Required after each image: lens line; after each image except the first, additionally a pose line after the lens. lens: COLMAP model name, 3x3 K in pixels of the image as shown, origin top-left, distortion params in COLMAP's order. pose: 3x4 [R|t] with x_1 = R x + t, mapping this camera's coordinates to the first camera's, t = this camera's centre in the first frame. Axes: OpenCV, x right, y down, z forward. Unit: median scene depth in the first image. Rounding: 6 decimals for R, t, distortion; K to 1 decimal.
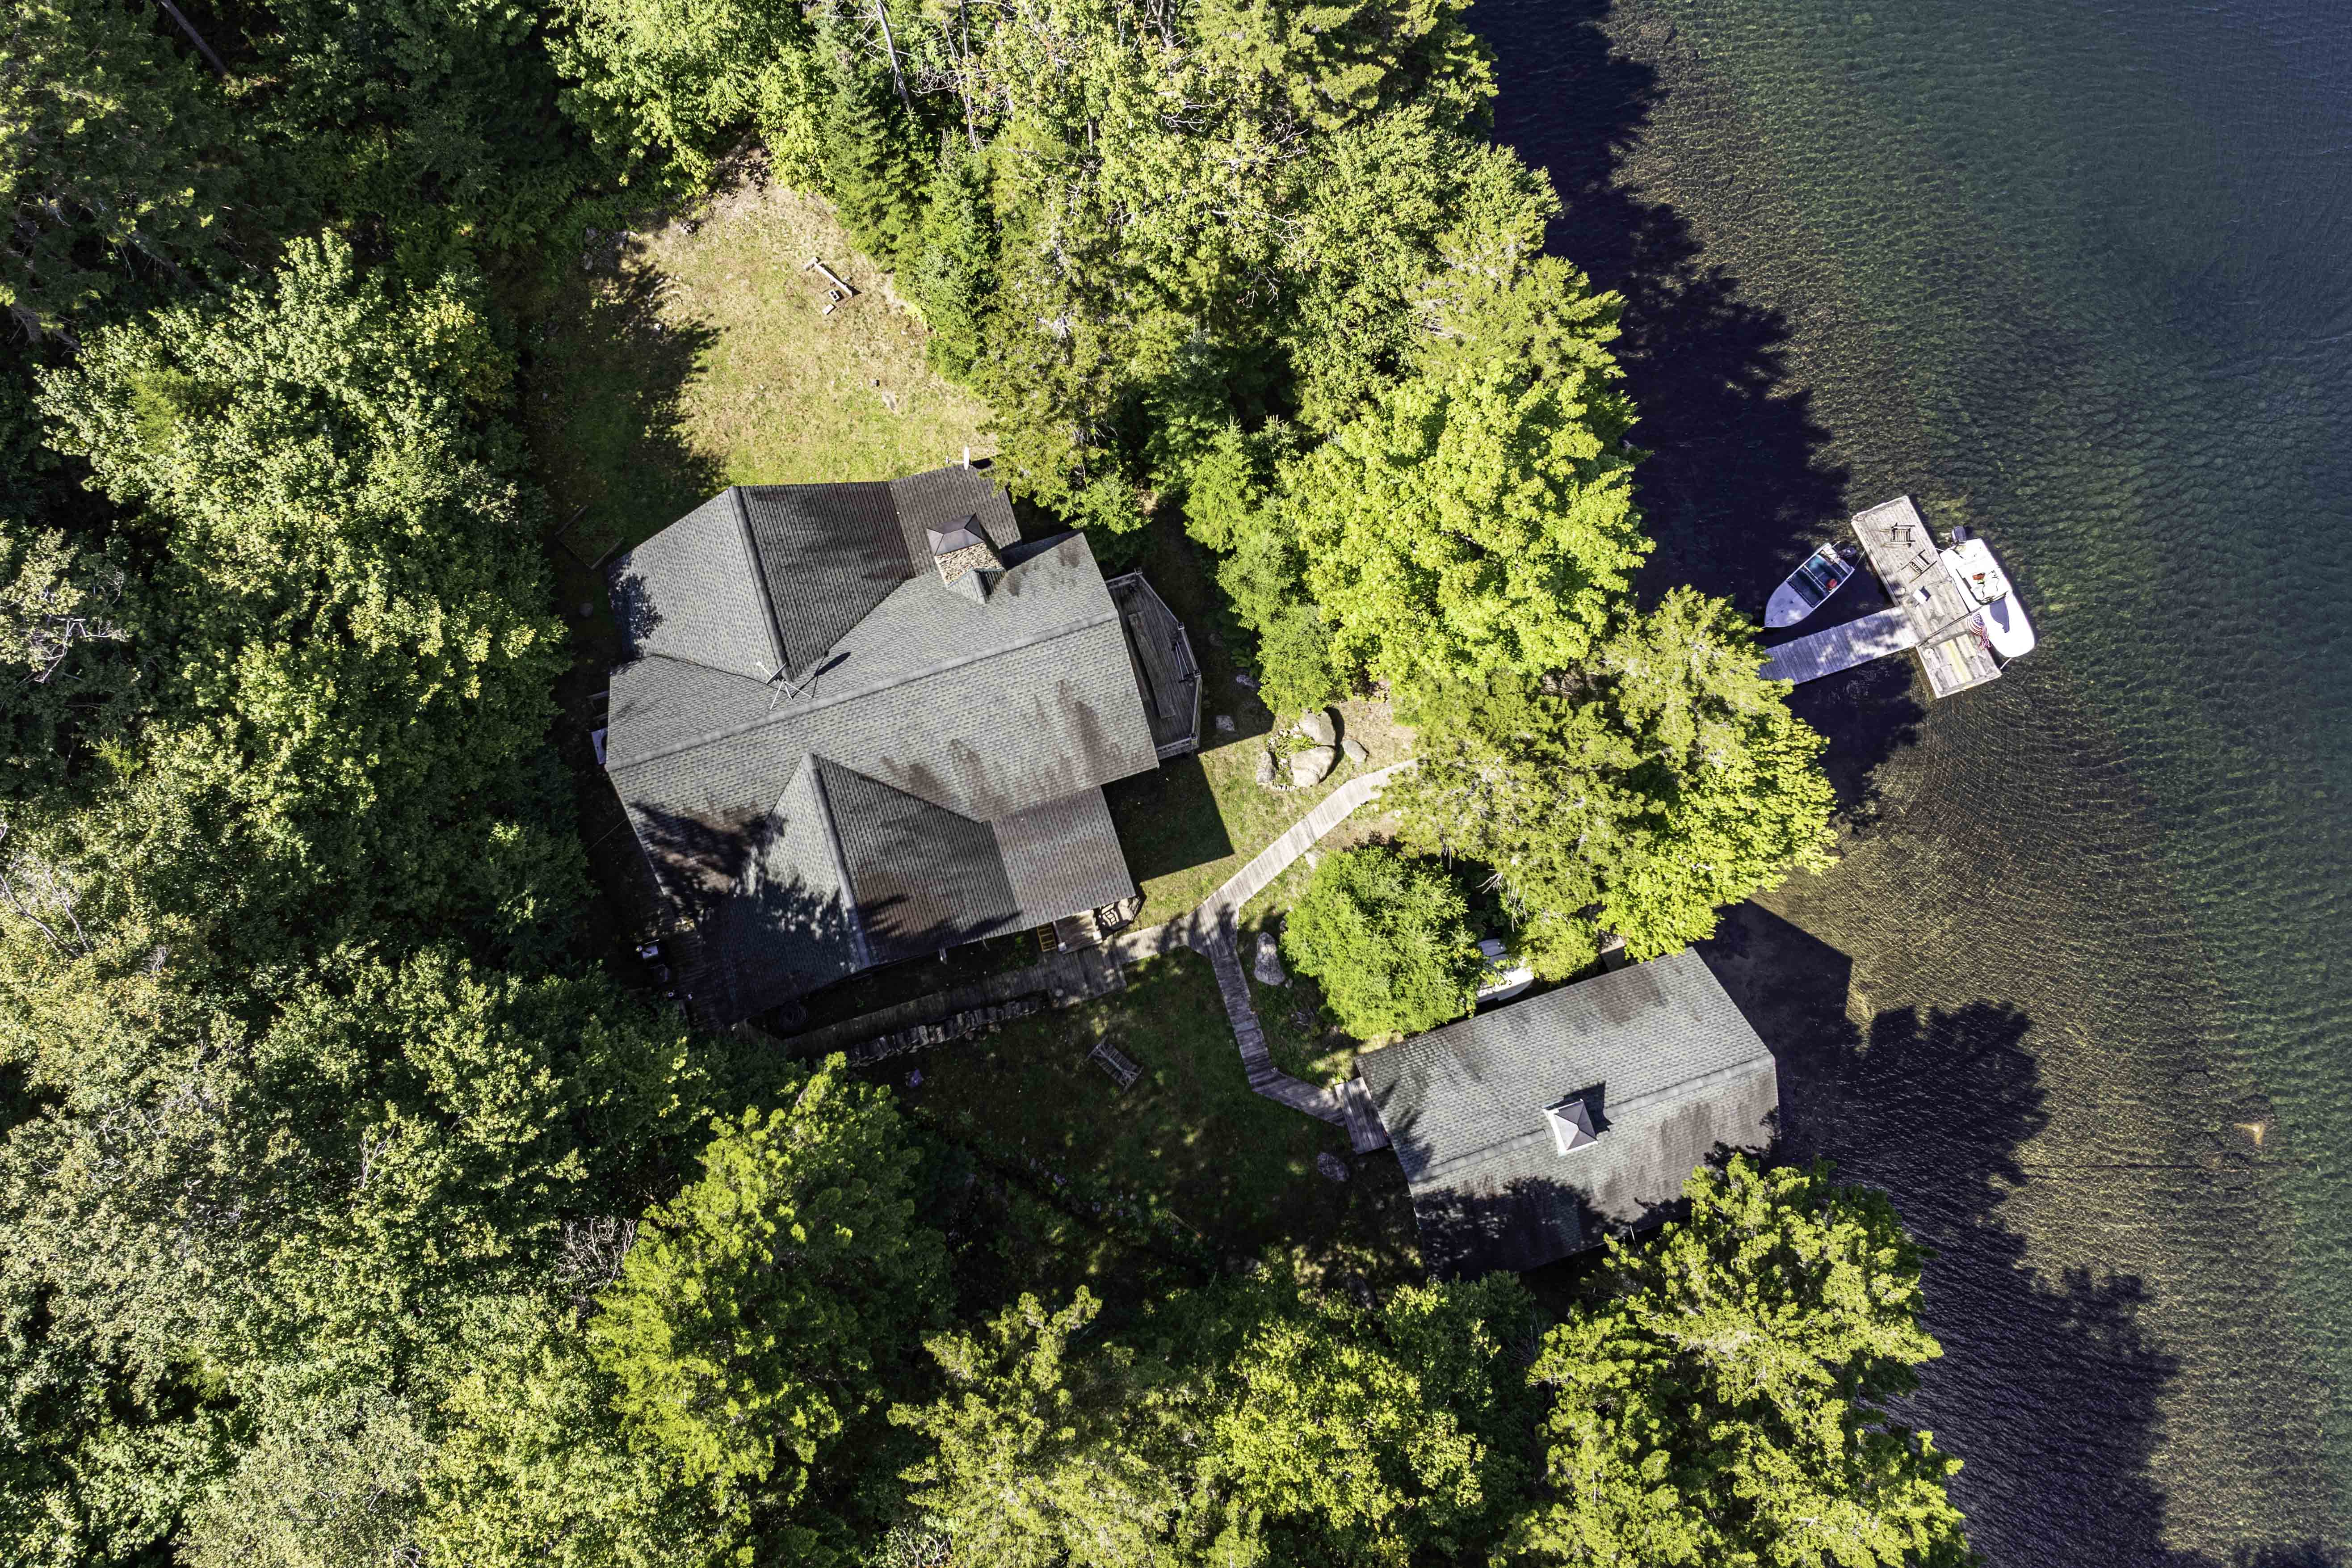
lens RADIAL K [[1648.6, 0, 1235.2], [0, 1648.6, 759.1], [0, 0, 1]] dist [0.018427, -0.045415]
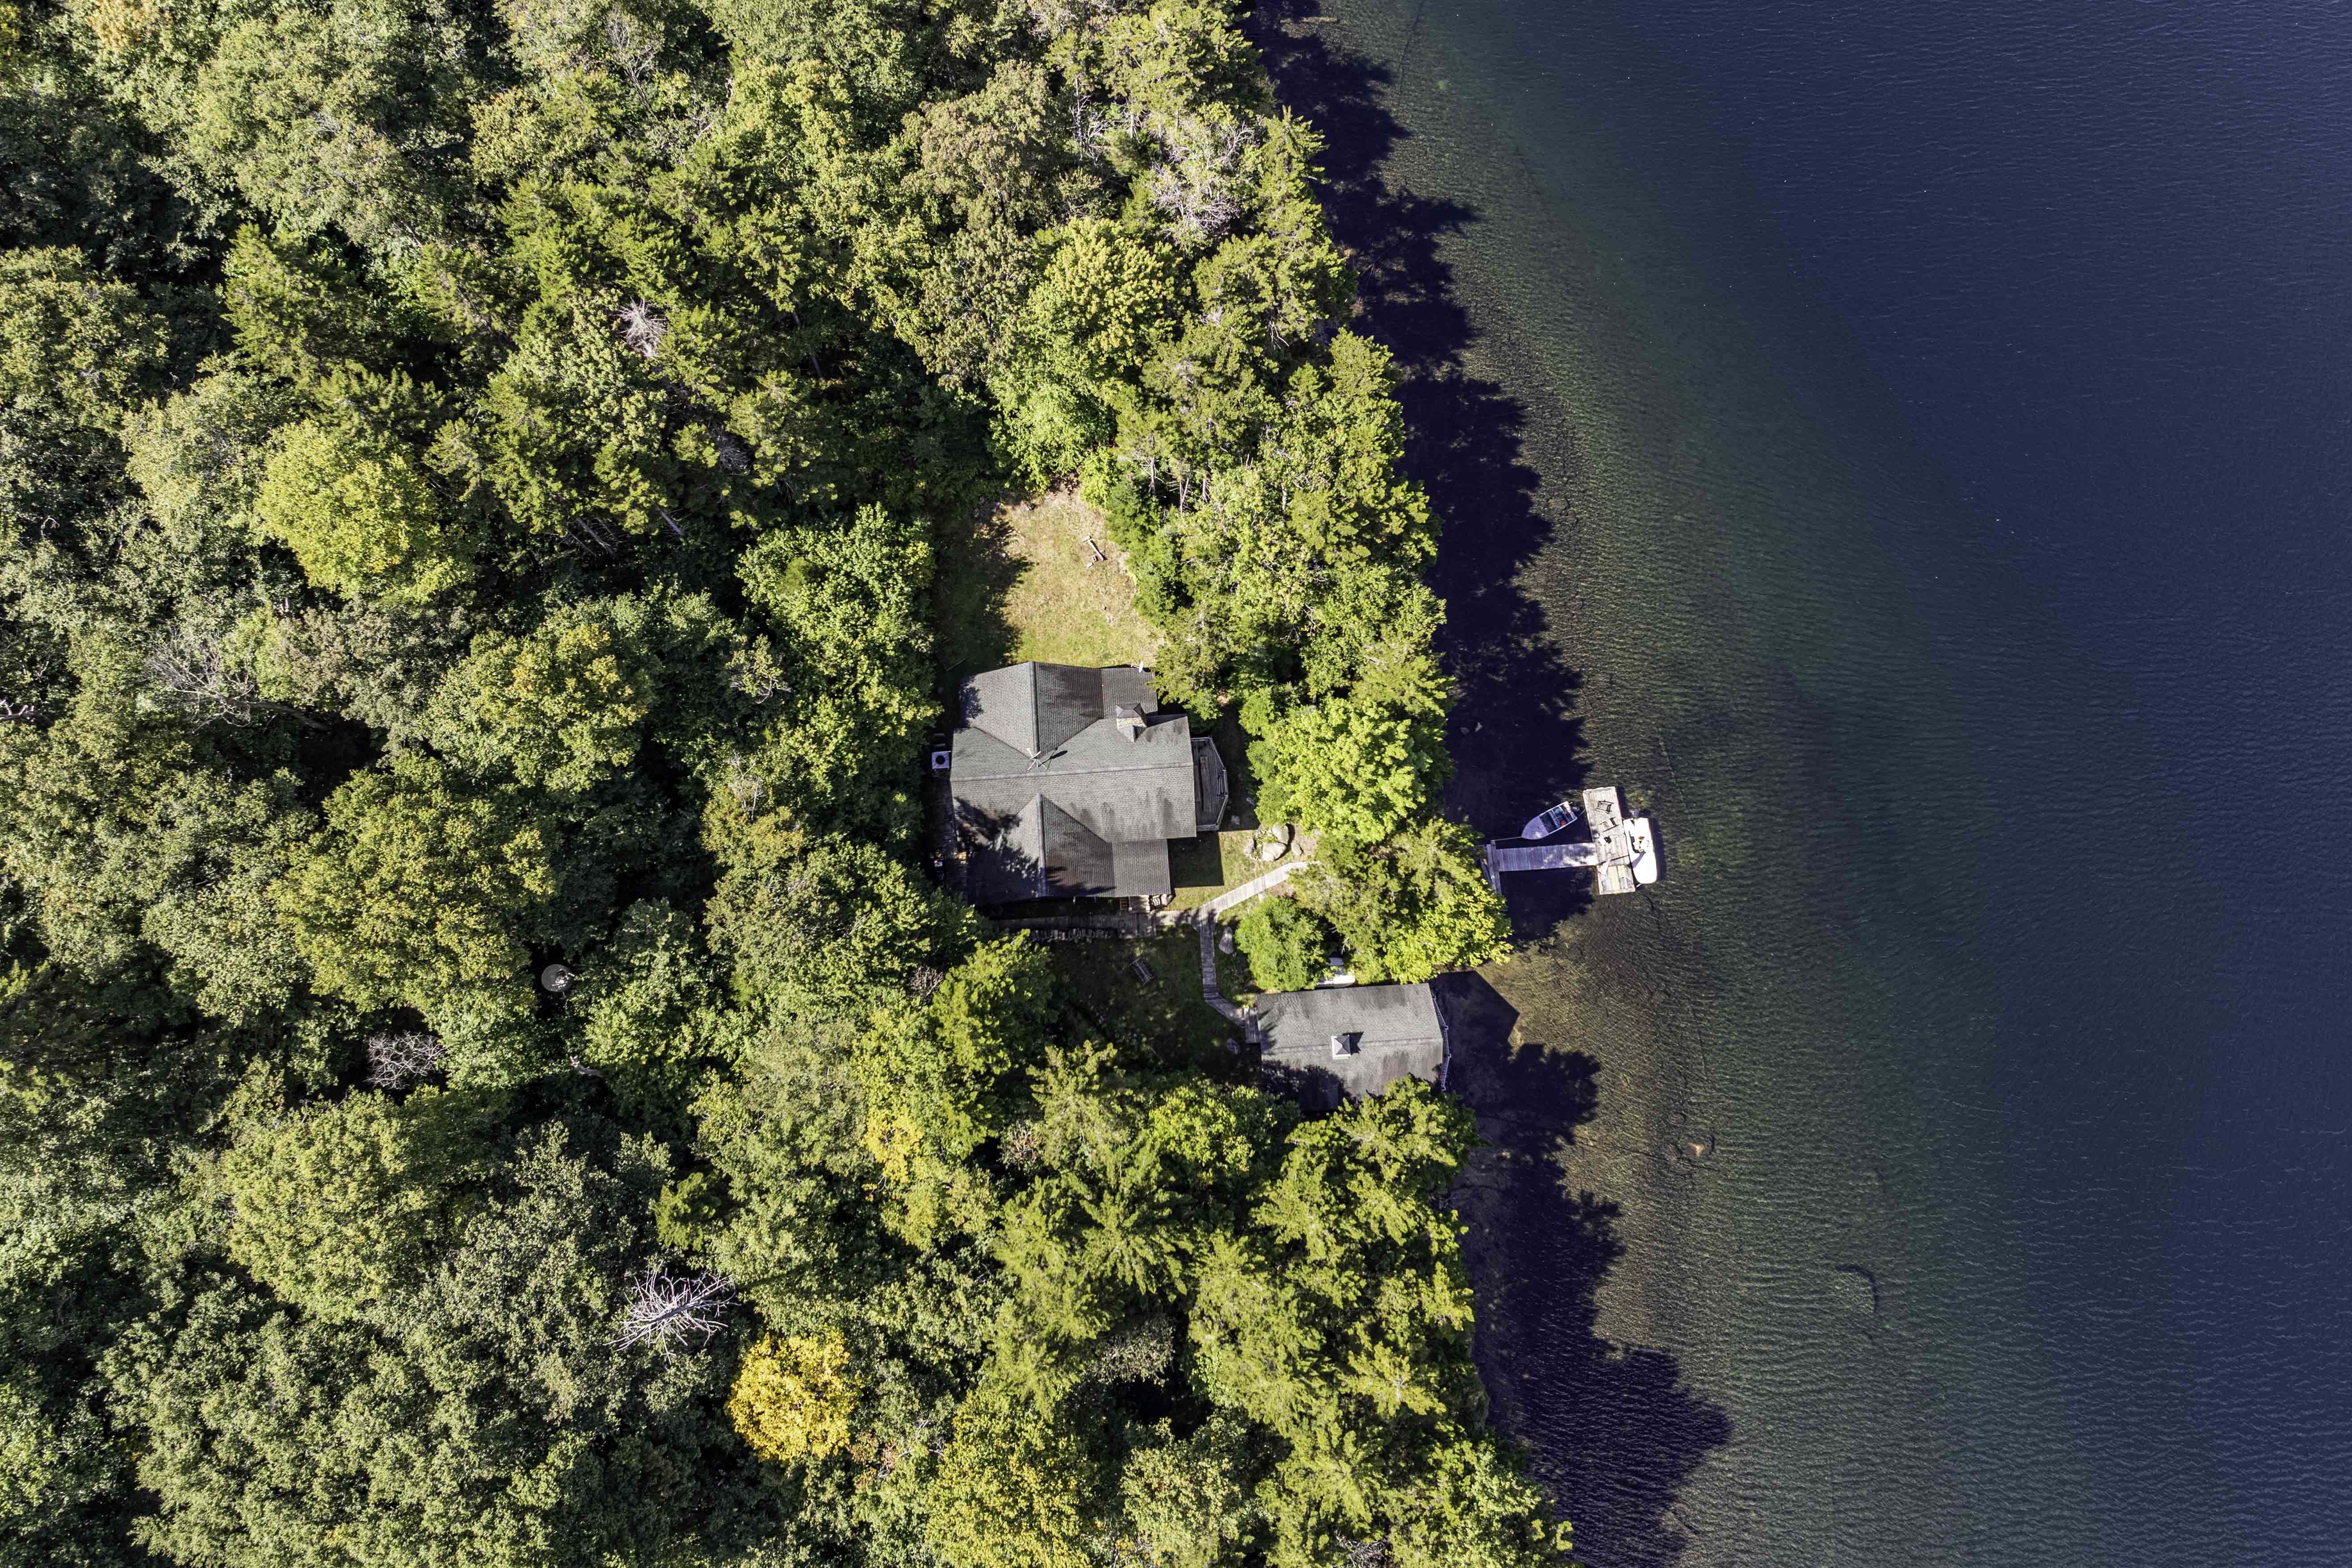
lens RADIAL K [[1586.4, 0, 1190.7], [0, 1586.4, 790.0], [0, 0, 1]] dist [0.047974, -0.090388]
pose [[0.969394, 0.235670, -0.068805, 0.074228], [-0.235042, 0.971833, 0.017192, -0.088505], [0.070919, -0.000494, 0.997482, -1.038149]]
